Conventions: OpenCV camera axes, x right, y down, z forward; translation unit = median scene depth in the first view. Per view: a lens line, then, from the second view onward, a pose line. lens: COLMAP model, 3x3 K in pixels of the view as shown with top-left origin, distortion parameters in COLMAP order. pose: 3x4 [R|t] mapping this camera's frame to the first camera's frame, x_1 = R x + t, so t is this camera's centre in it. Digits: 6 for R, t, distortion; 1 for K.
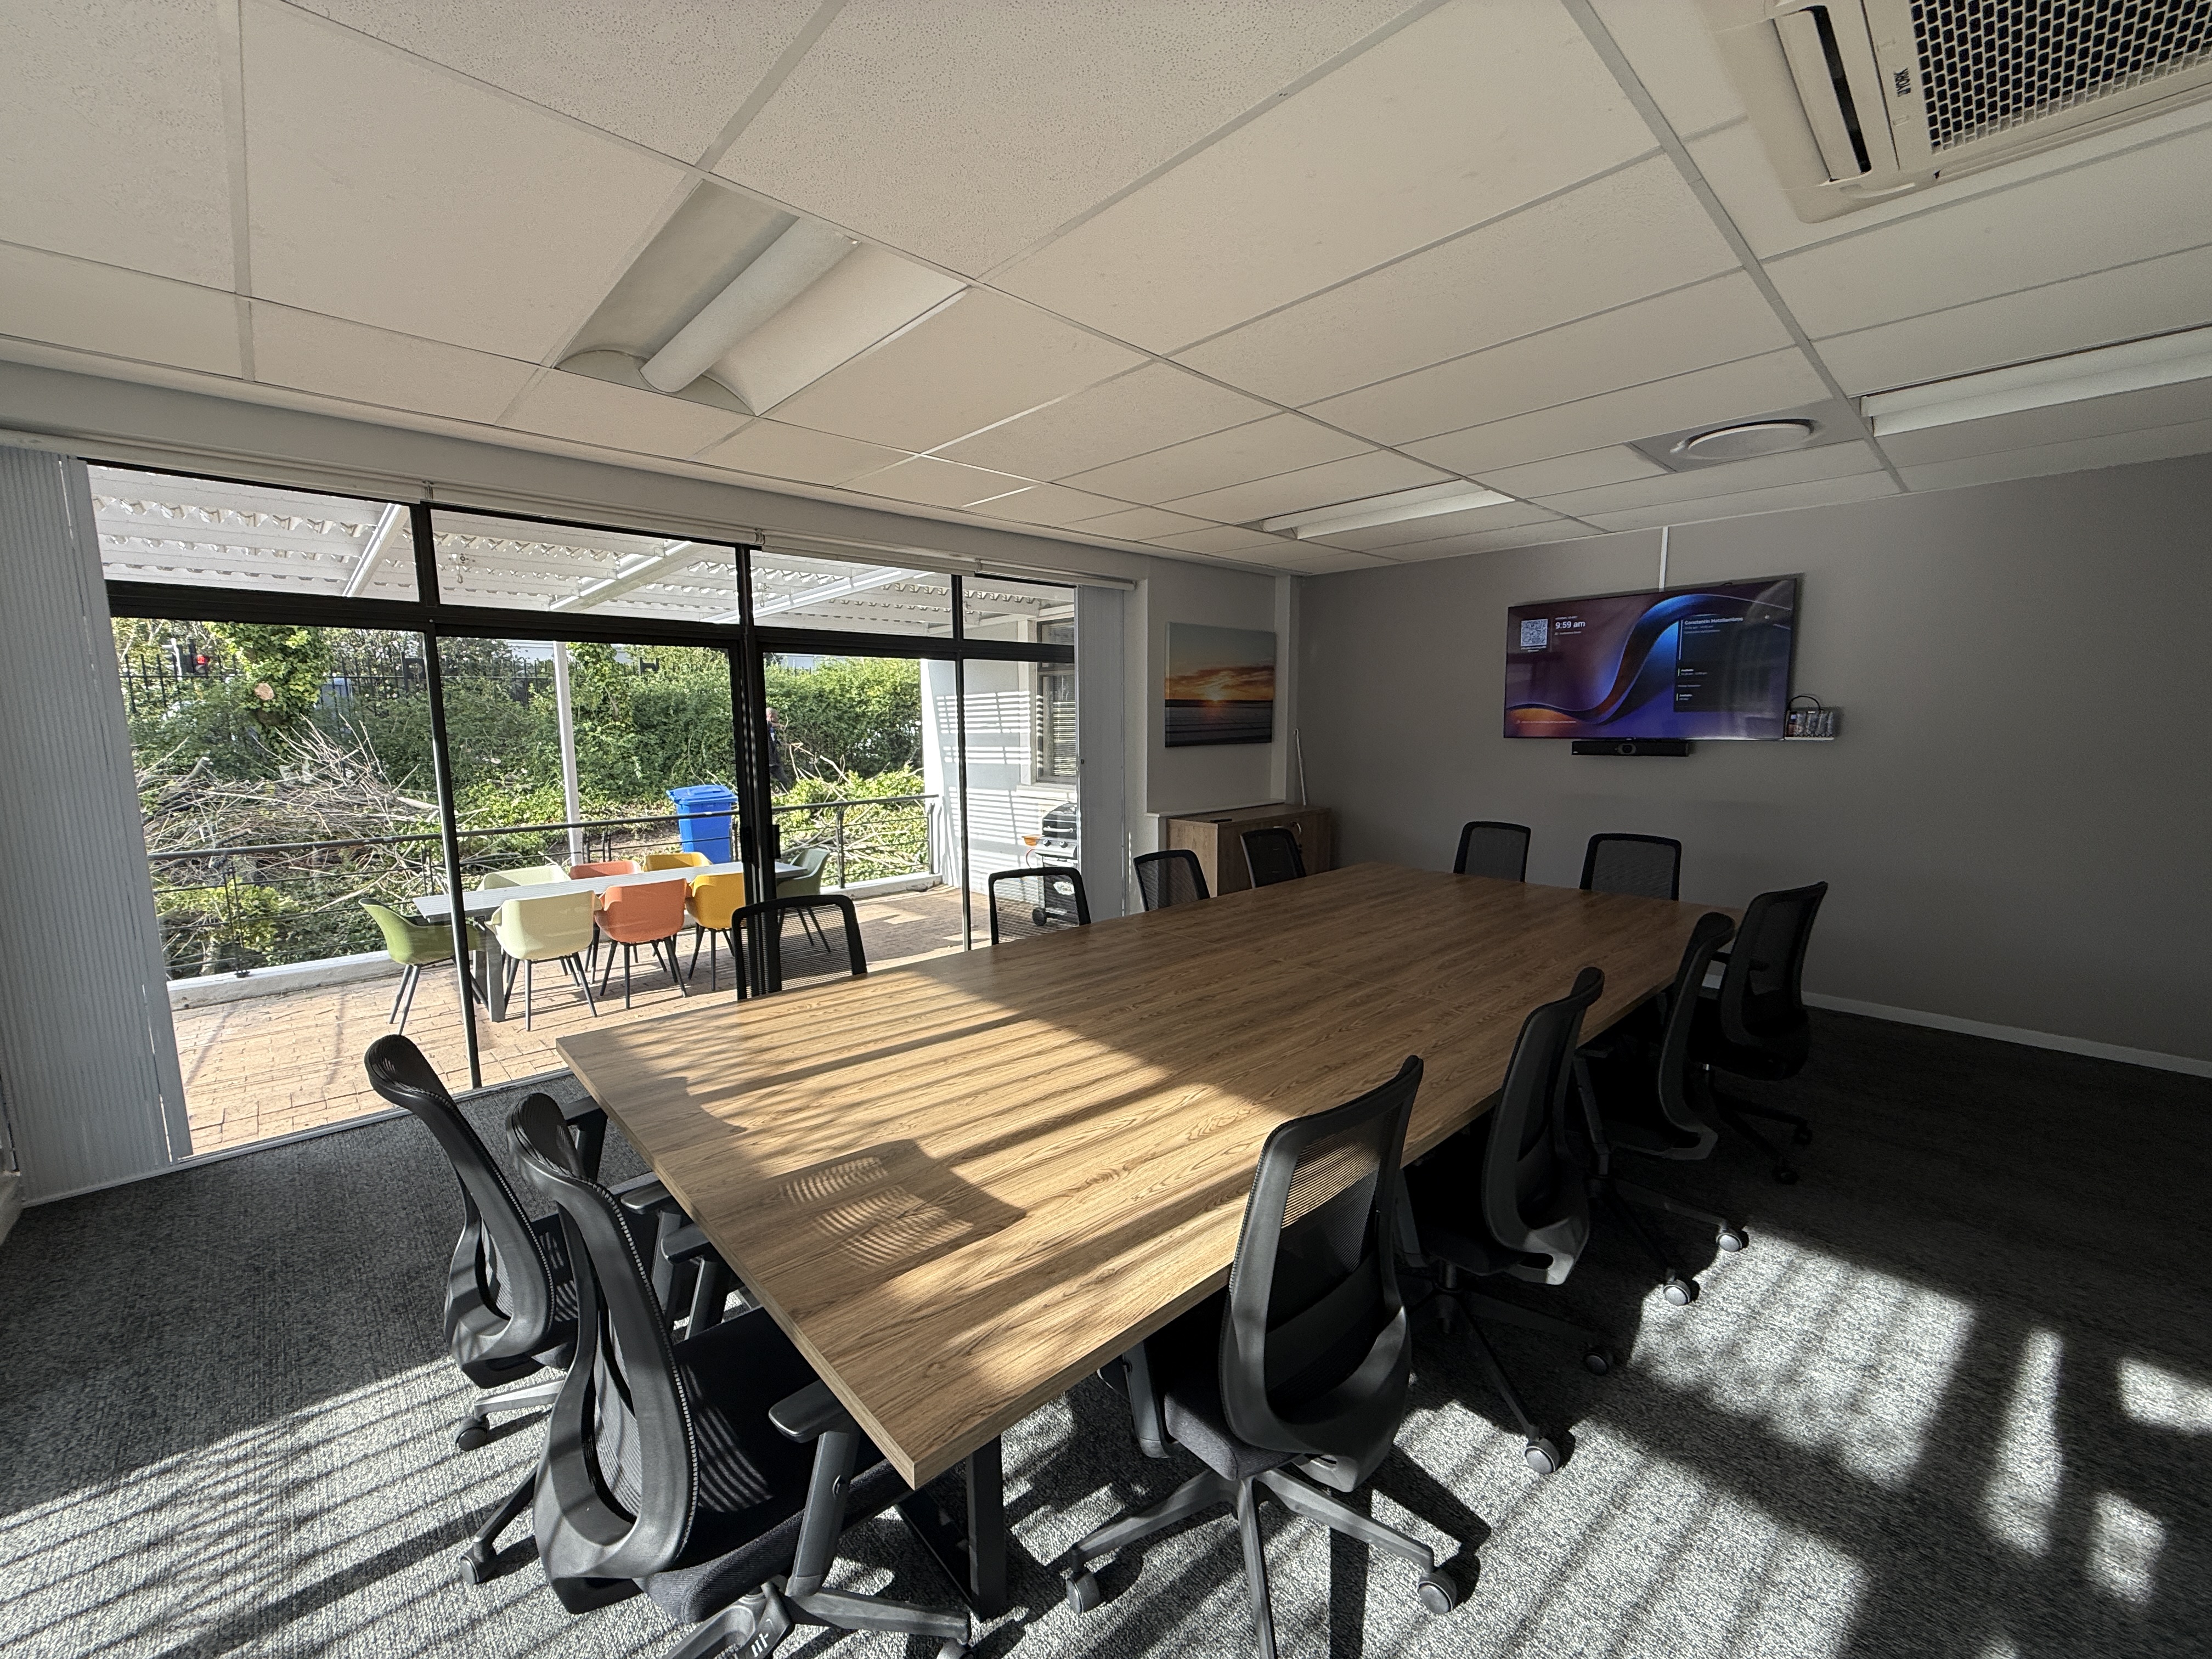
lens RADIAL K [[882.7, 0, 1105.4], [0, 882.7, 832.3], [0, 0, 1]] dist [0.001880, -0.000591]
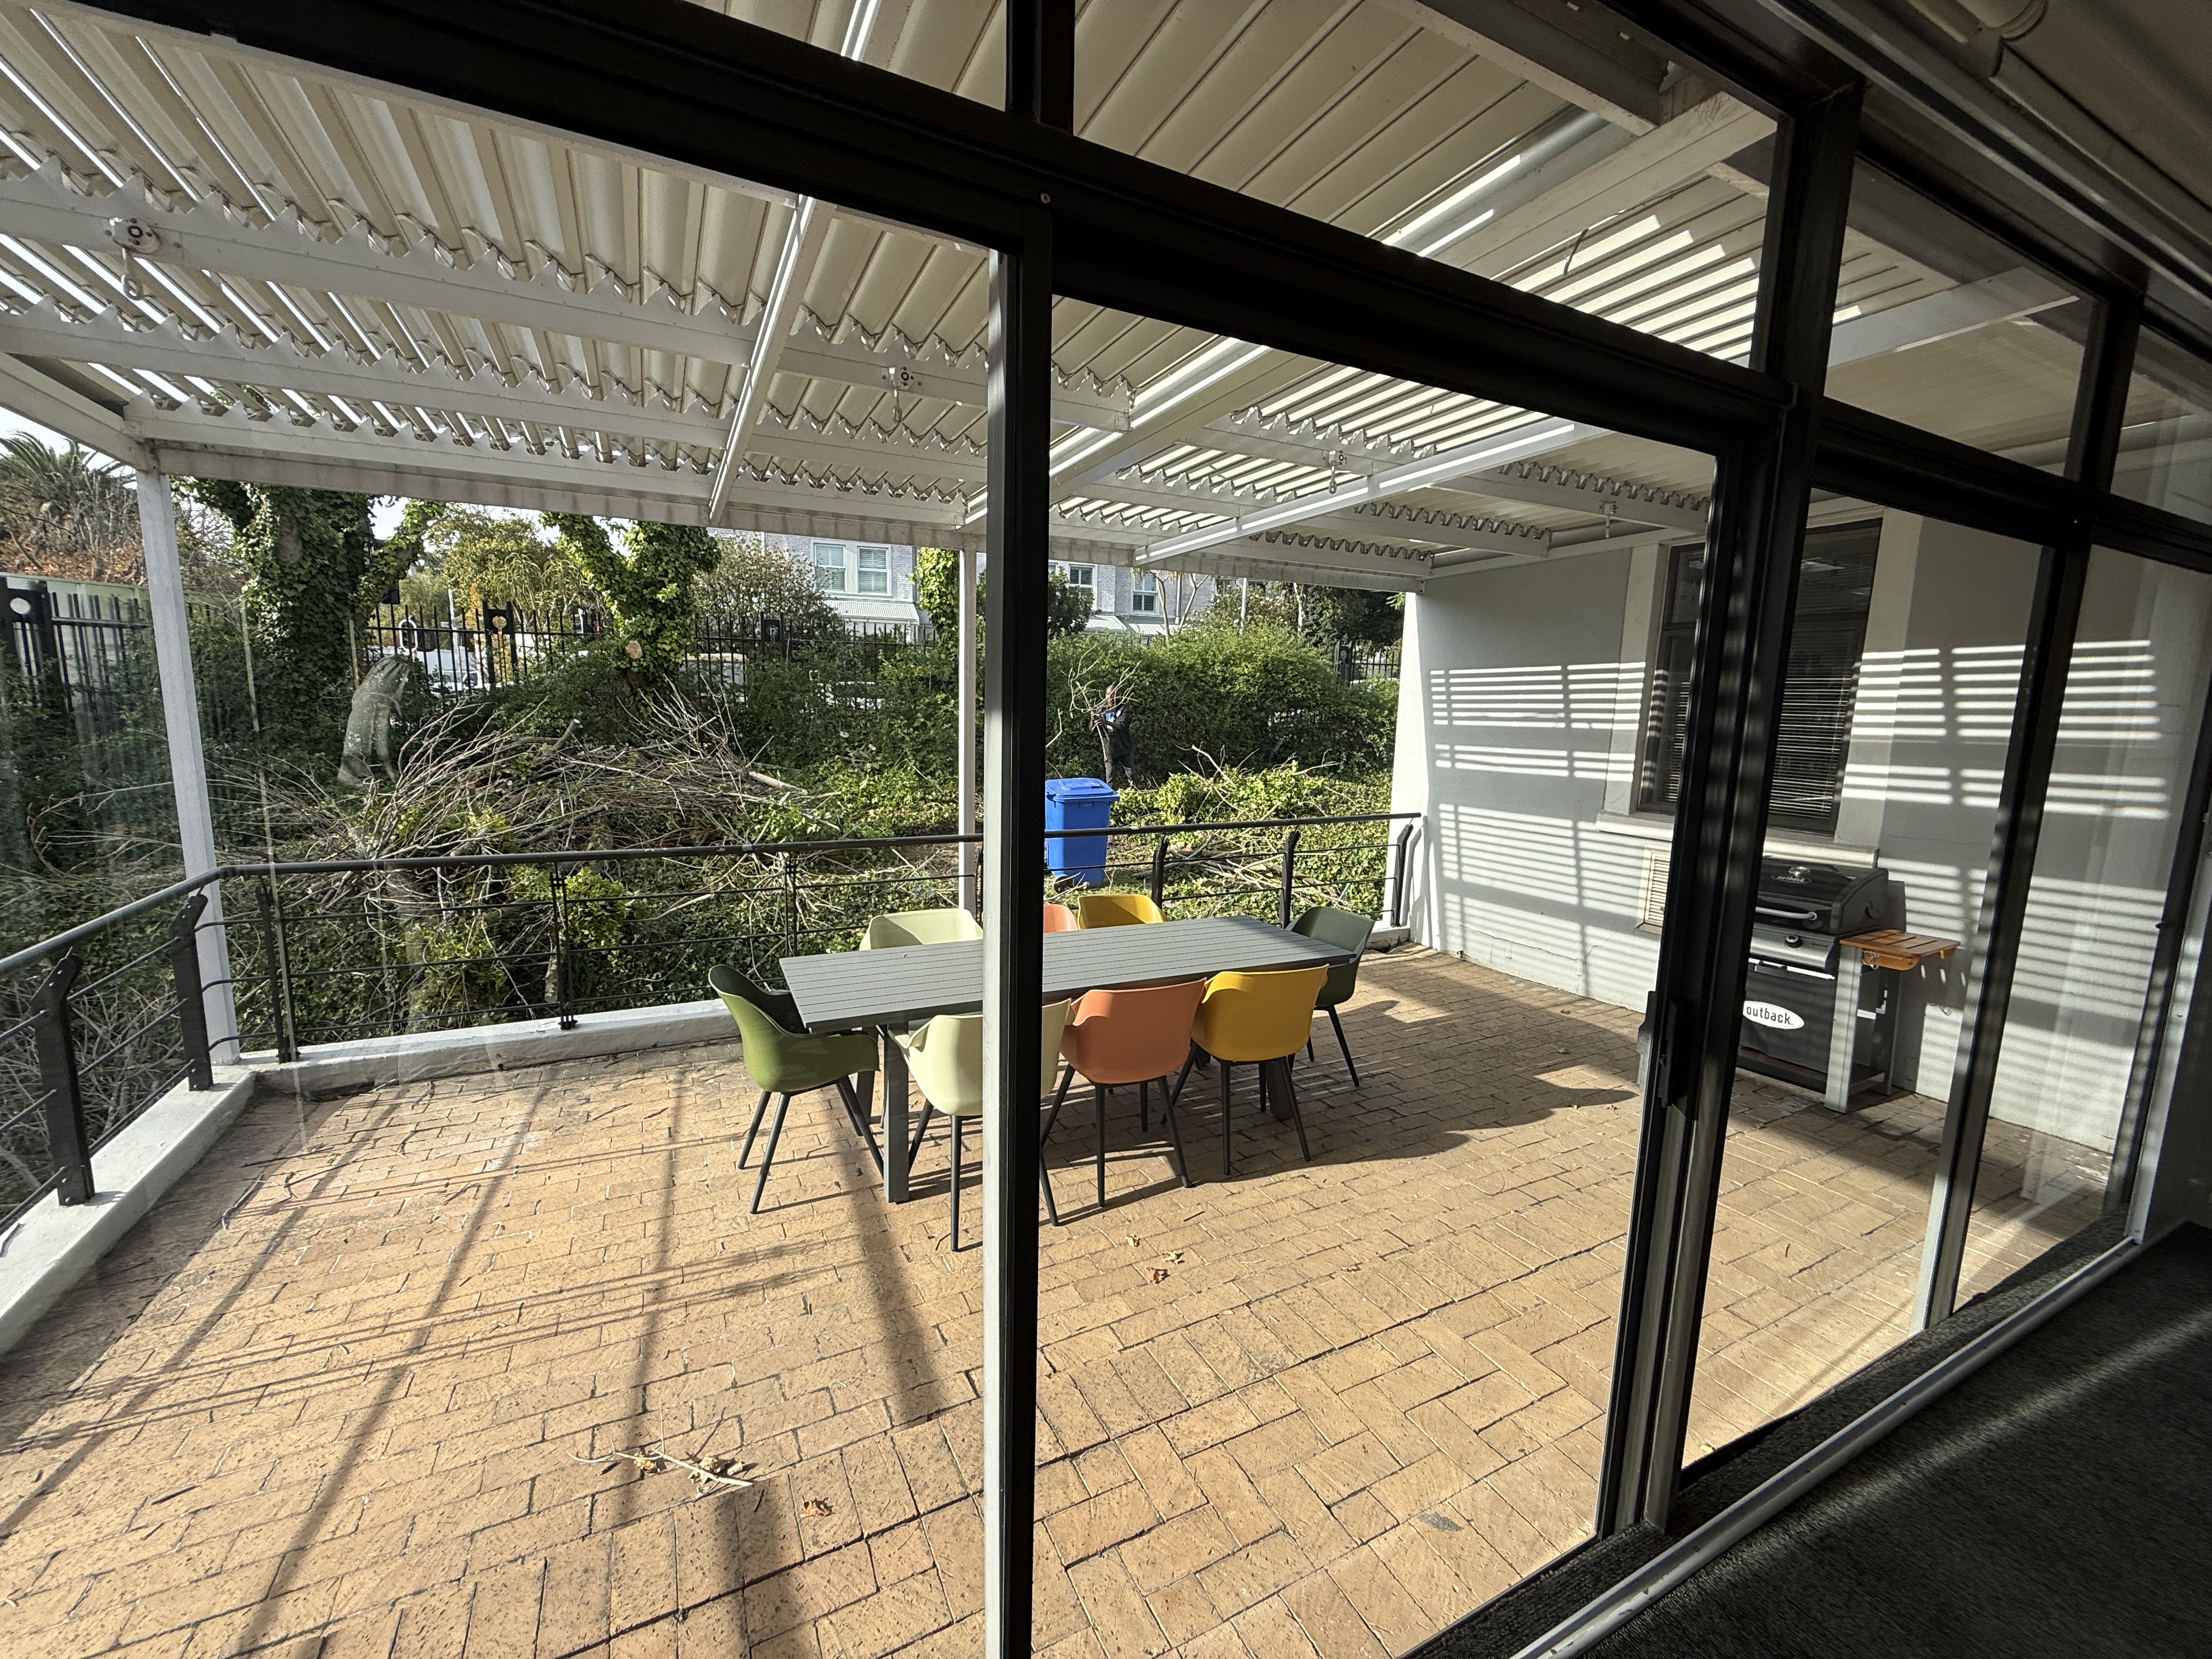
lens RADIAL K [[882.7, 0, 1102.9], [0, 882.7, 832.2], [0, 0, 1]] dist [0.001880, -0.000591]
pose [[0.958422, 0.072997, -0.275861, -0.235785], [-0.068966, 0.997323, 0.024298, -0.028180], [0.276896, -0.004262, 0.960890, 0.273279]]
